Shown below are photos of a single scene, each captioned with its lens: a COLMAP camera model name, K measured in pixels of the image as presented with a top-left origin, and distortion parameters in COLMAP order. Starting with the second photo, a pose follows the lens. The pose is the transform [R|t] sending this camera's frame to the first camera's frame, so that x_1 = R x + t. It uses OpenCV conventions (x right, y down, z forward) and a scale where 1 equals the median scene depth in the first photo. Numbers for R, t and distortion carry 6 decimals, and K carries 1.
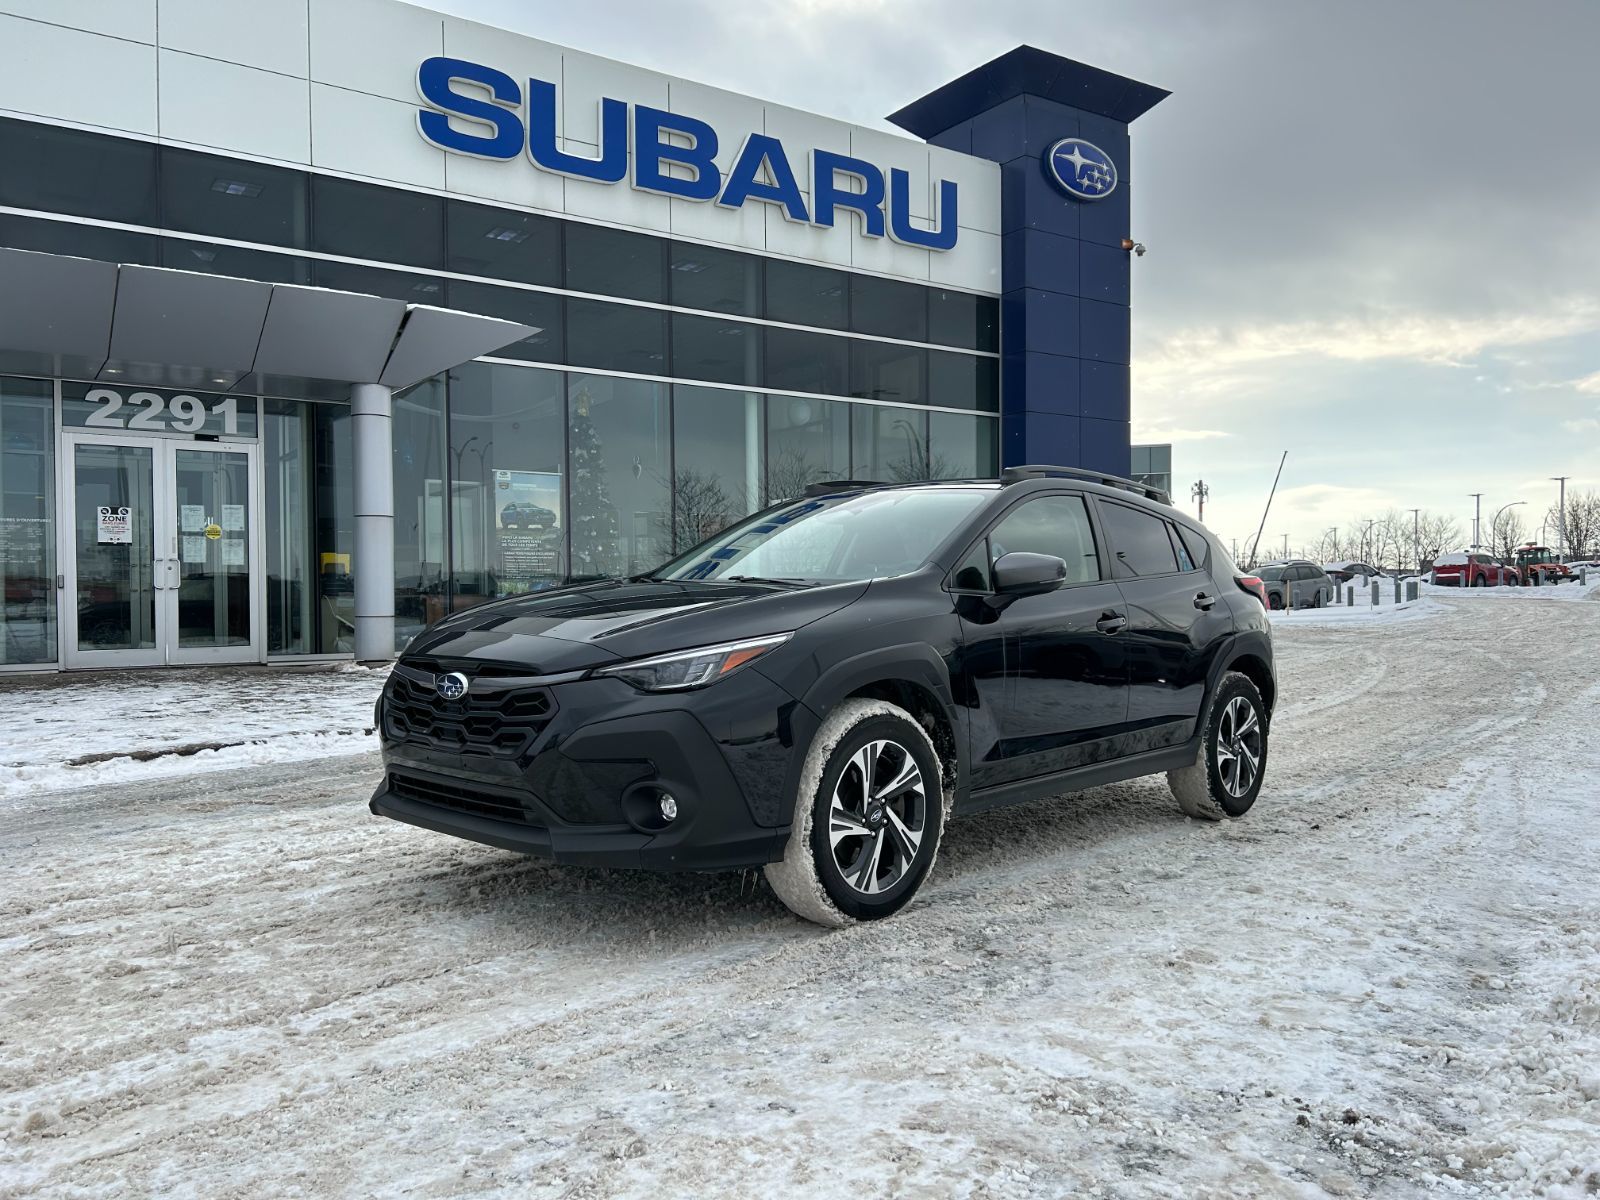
lens RADIAL K [[1199.1, 0, 807.8], [0, 1199.1, 596.8], [0, 0, 1]] dist [0.048147, -0.052983]
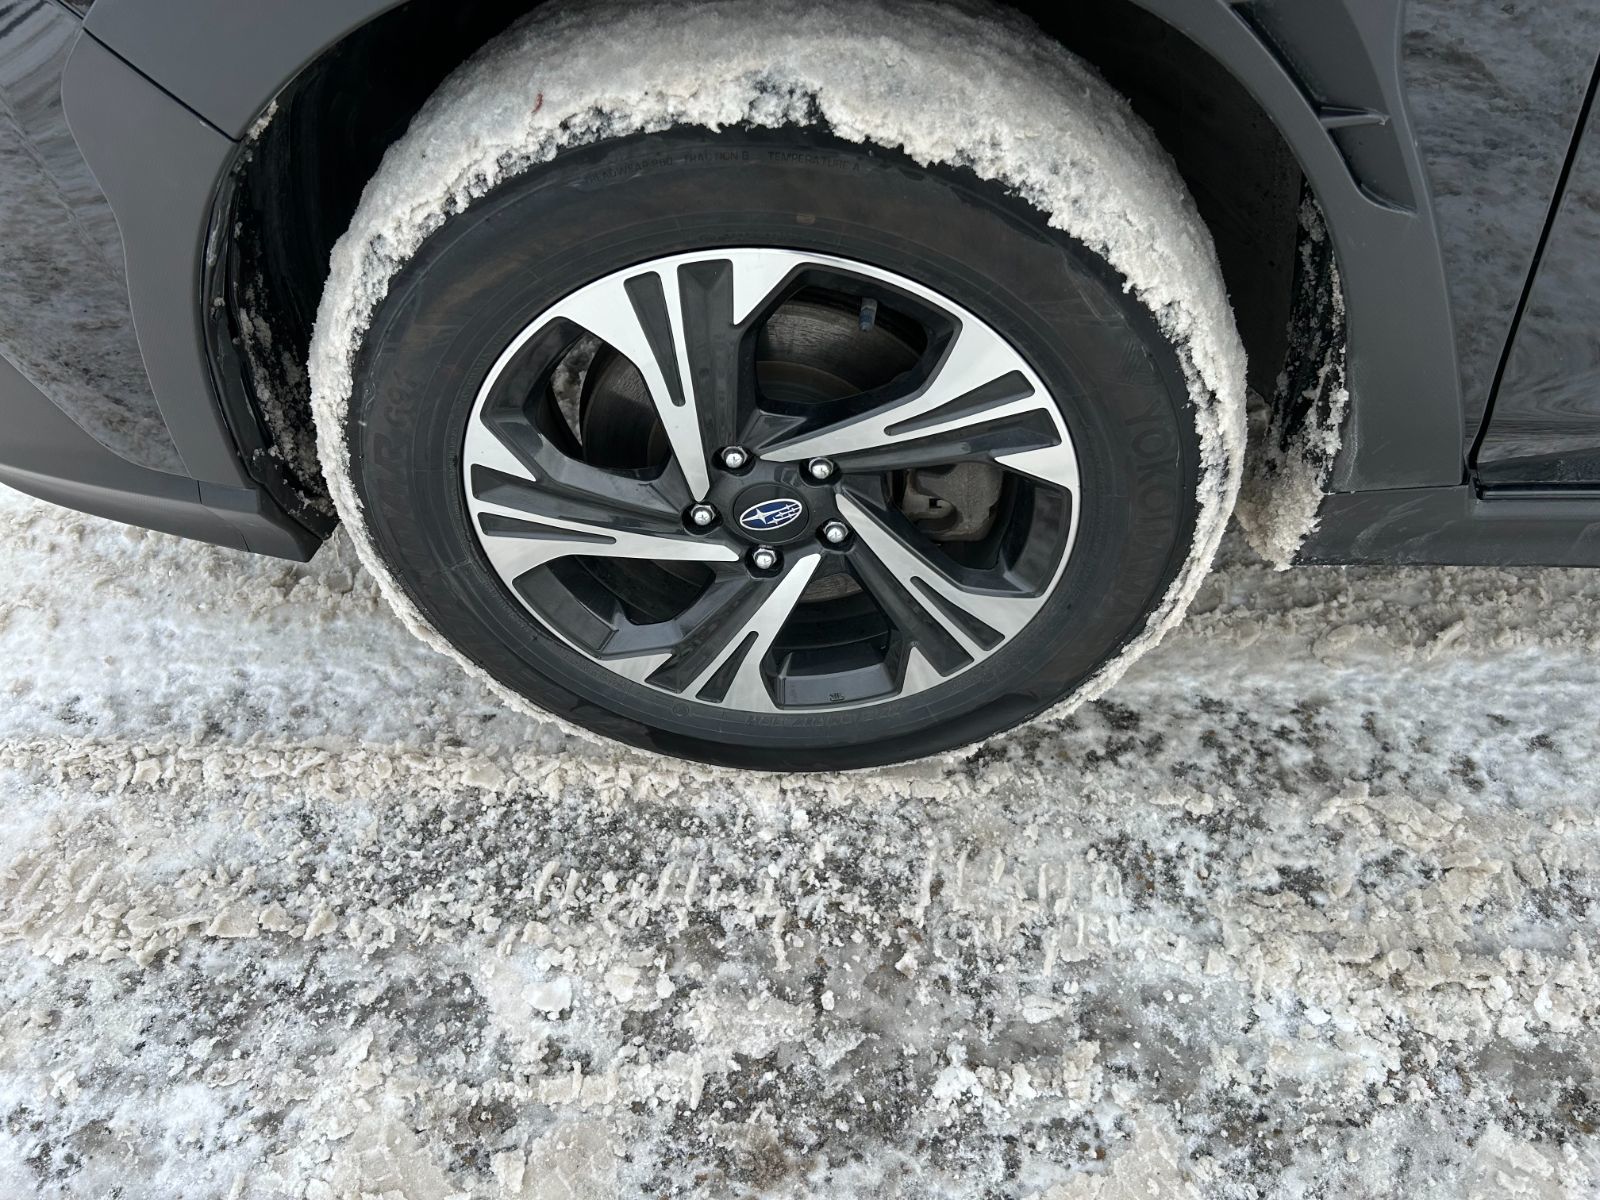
lens RADIAL K [[1199.1, 0, 801.1], [0, 1199.1, 614.7], [0, 0, 1]] dist [0.048147, -0.052983]
pose [[0.625971, 0.544321, -0.558458, 0.061377], [0.035021, 0.695770, 0.717411, 0.004295], [0.779060, -0.468636, 0.416469, 0.253972]]
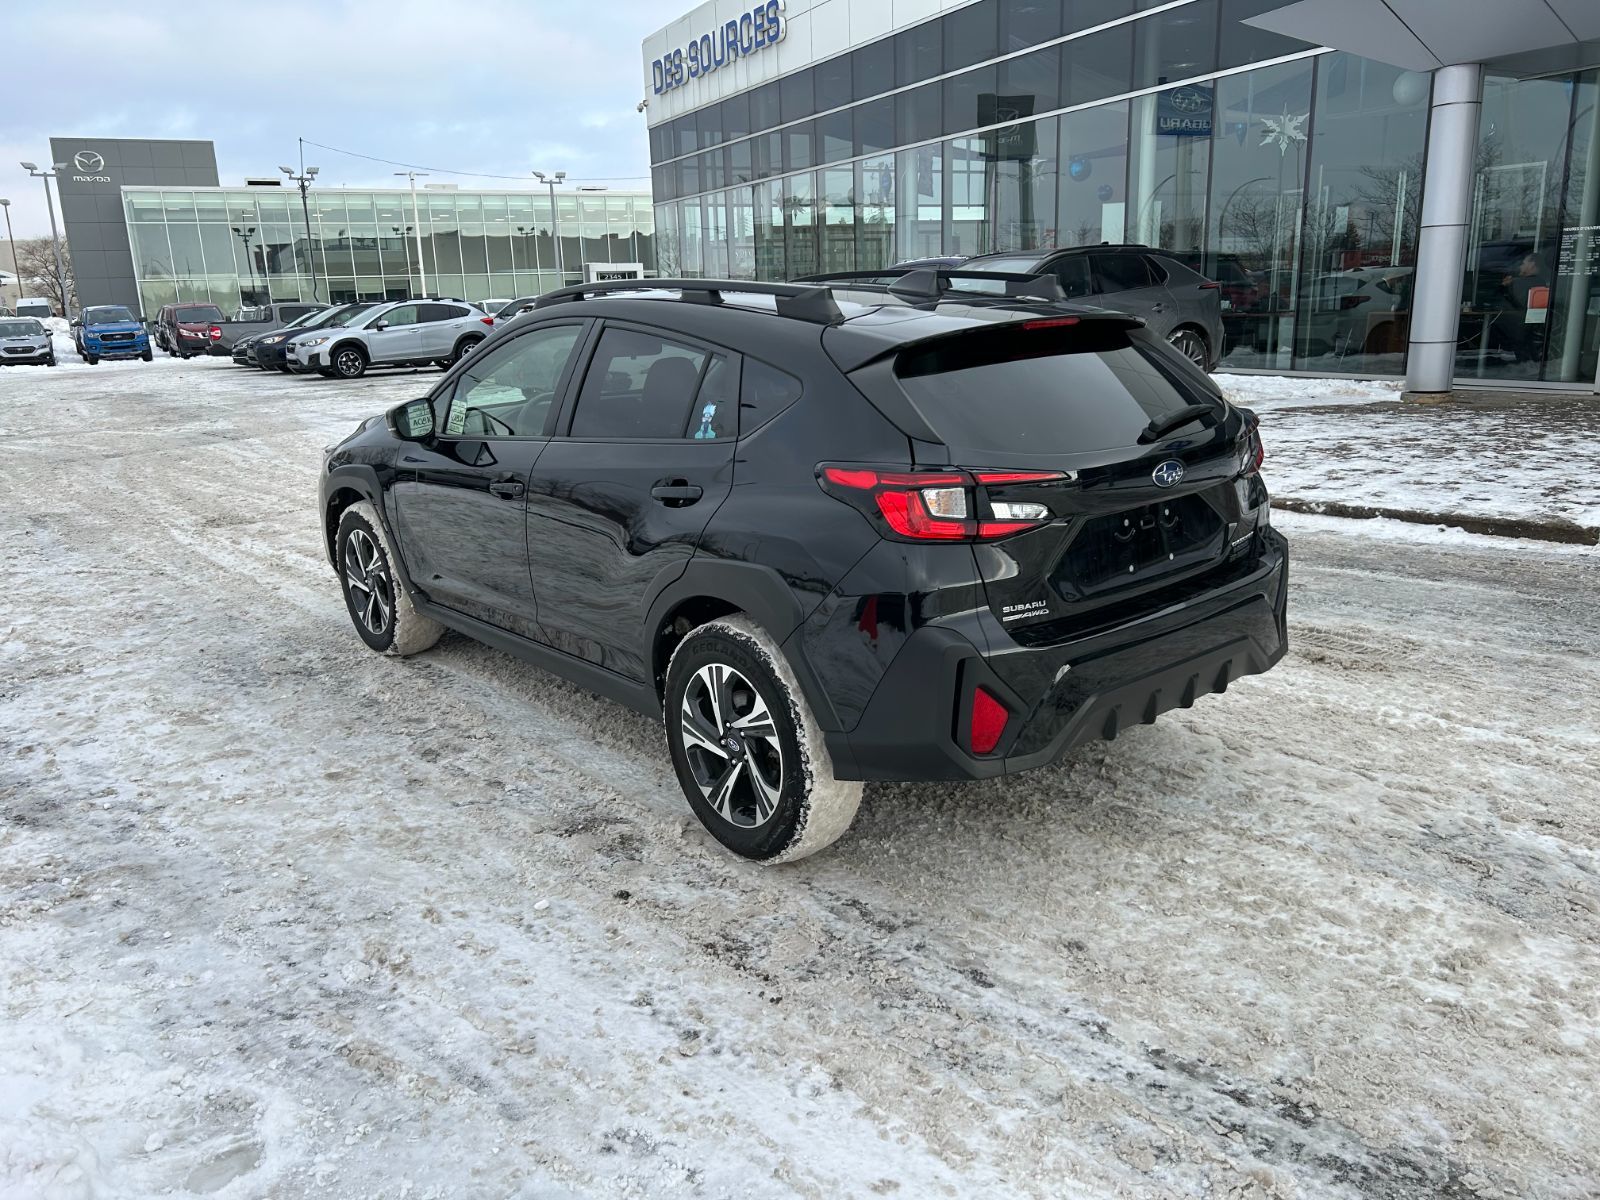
lens RADIAL K [[1199.1, 0, 792.5], [0, 1199.1, 589.8], [0, 0, 1]] dist [0.048147, -0.052983]
pose [[-0.127998, 0.248462, -0.960147, 0.393310], [0.033577, 0.968641, 0.246184, -0.041444], [0.991206, -0.000728, -0.132327, 0.483076]]
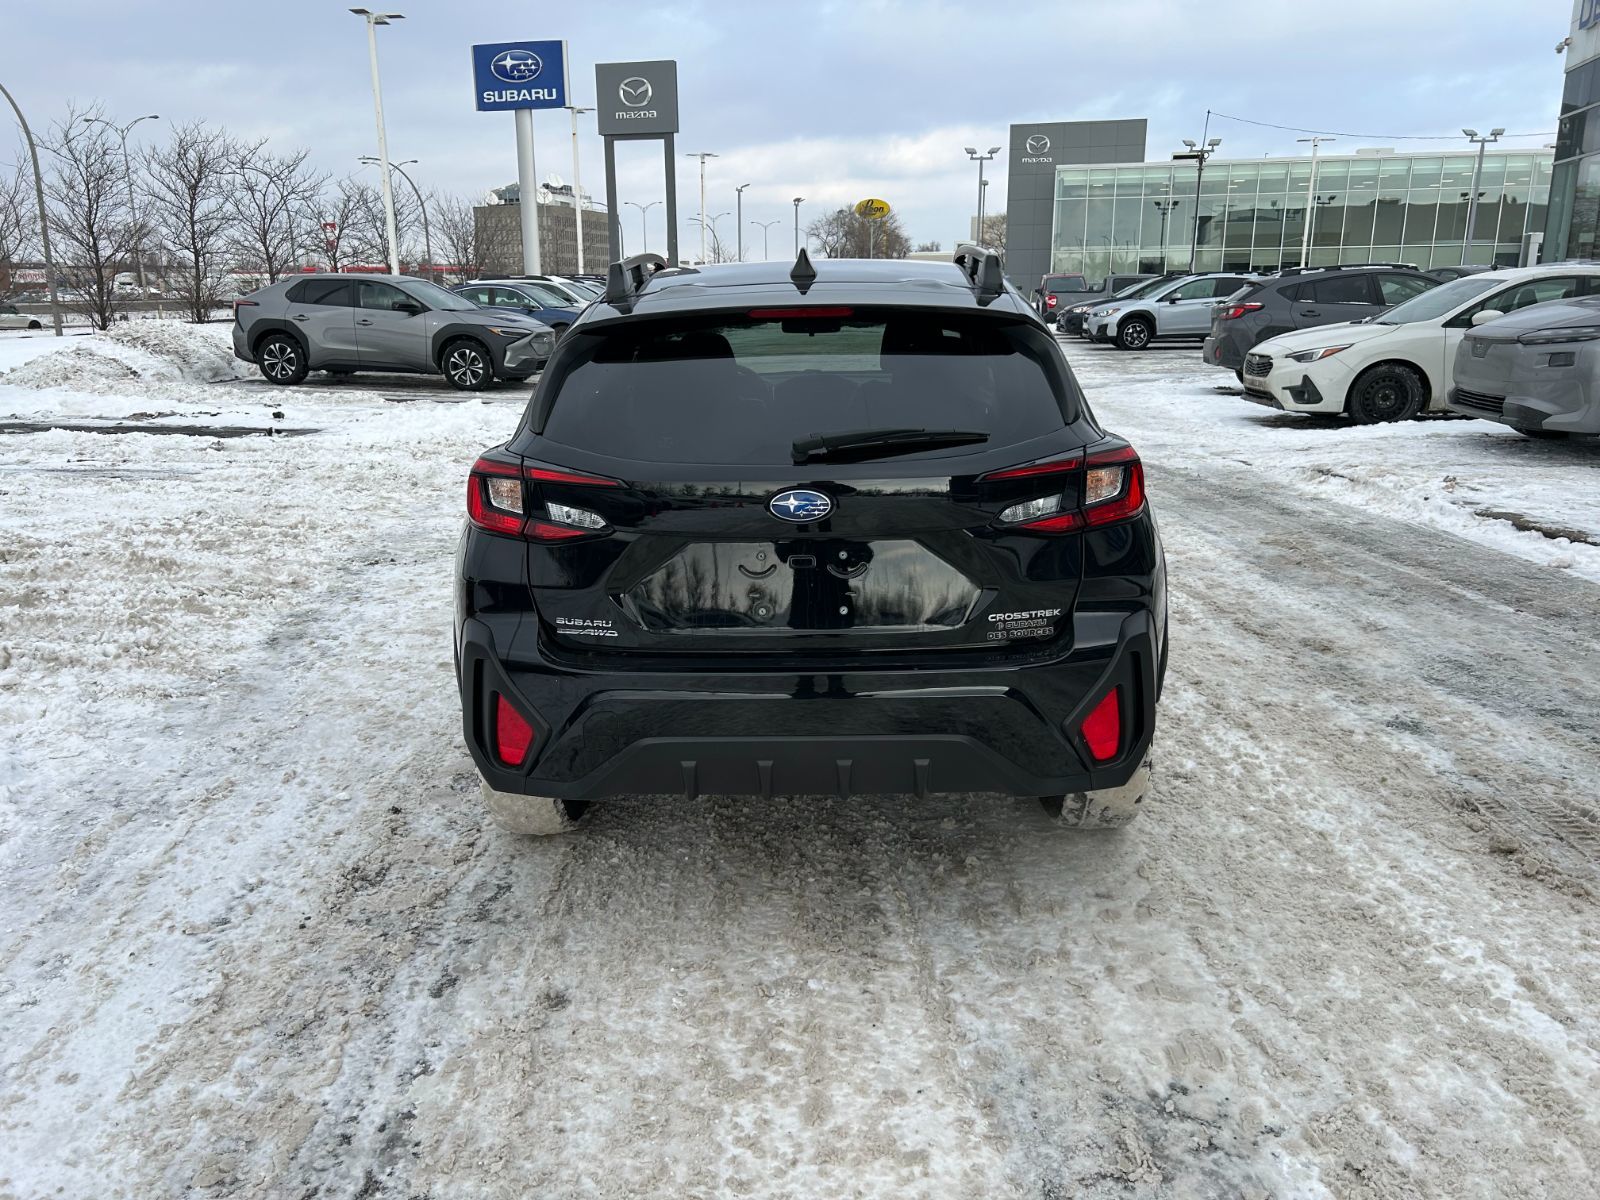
lens RADIAL K [[1199.1, 0, 795.6], [0, 1199.1, 599.9], [0, 0, 1]] dist [0.048147, -0.052983]
pose [[-0.748769, 0.180052, -0.637908, 0.274193], [0.012616, 0.966096, 0.257876, -0.037226], [0.662711, 0.185042, -0.725654, 0.667264]]
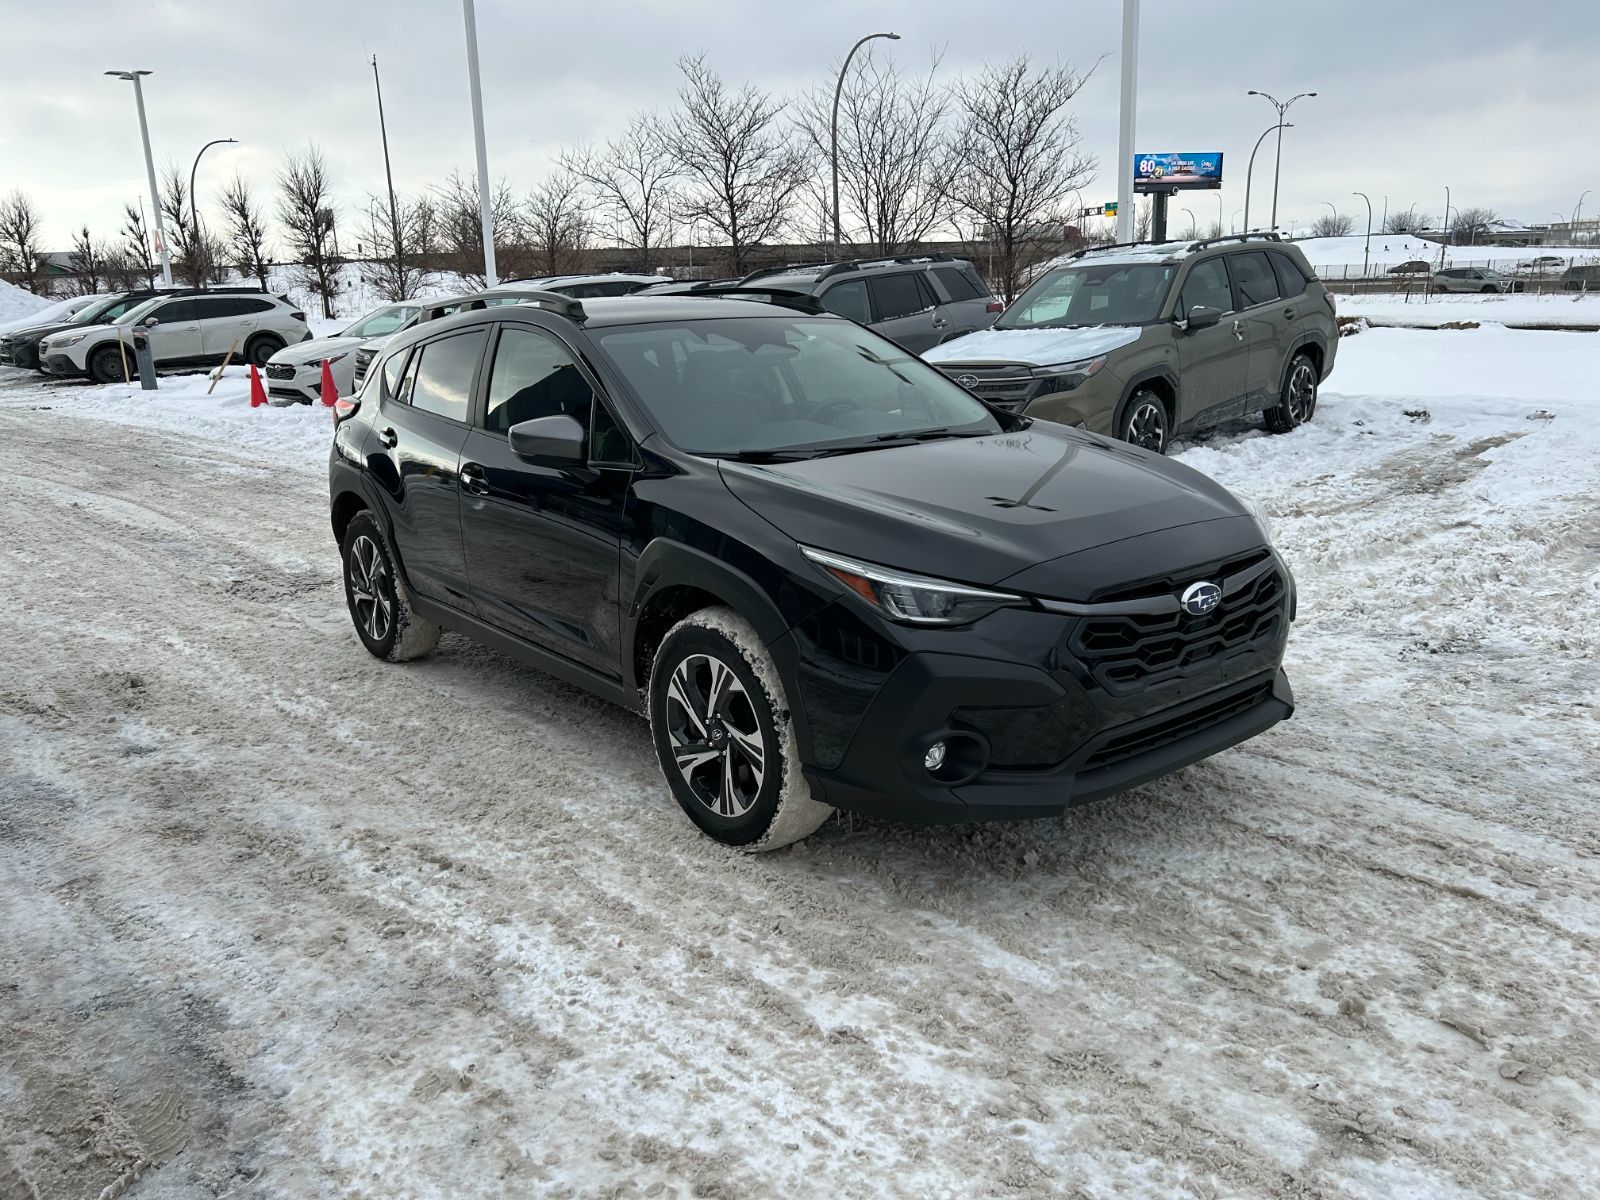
lens RADIAL K [[1199.1, 0, 800.0], [0, 1199.1, 591.2], [0, 0, 1]] dist [0.048147, -0.052983]
pose [[0.136393, -0.238597, 0.961493, -0.325606], [0.029801, 0.971112, 0.236757, -0.040646], [-0.990206, -0.003639, 0.139564, 0.321730]]
